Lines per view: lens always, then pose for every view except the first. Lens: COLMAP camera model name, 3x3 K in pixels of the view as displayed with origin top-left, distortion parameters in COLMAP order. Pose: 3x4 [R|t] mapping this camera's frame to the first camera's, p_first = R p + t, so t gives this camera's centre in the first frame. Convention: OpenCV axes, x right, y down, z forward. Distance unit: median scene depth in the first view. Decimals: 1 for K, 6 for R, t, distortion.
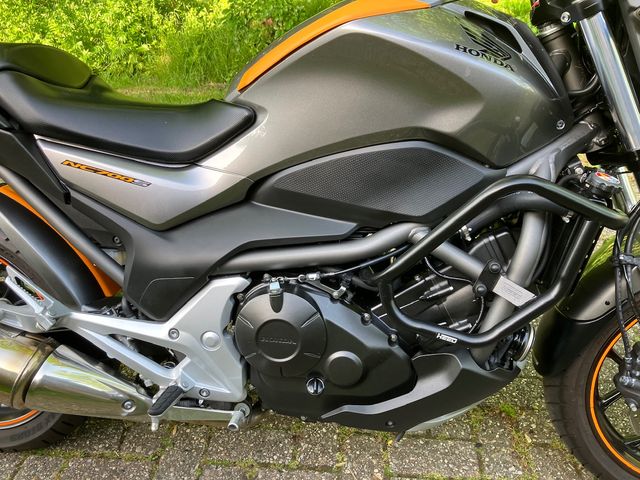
lens RADIAL K [[523.2, 0, 313.3], [0, 523.2, 224.1], [0, 0, 1]] dist [0.038742, -0.045559]
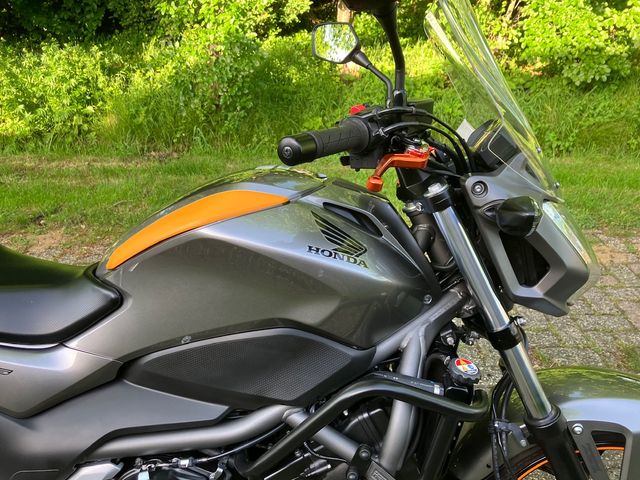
lens RADIAL K [[523.2, 0, 313.5], [0, 523.2, 230.4], [0, 0, 1]] dist [0.038742, -0.045559]
pose [[0.997227, -0.024971, 0.070104, 0.168056], [0.029289, 0.997692, -0.061268, -0.245991], [-0.068412, 0.063151, 0.995656, -0.002197]]
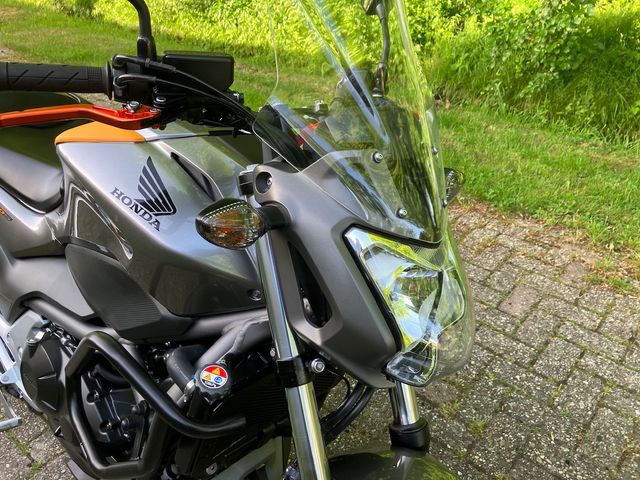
lens RADIAL K [[523.2, 0, 323.5], [0, 523.2, 224.7], [0, 0, 1]] dist [0.038742, -0.045559]
pose [[0.824233, 0.298938, -0.480911, 0.874180], [-0.288160, 0.952531, 0.098225, -0.387119], [0.487446, 0.057619, 0.871250, 0.260452]]
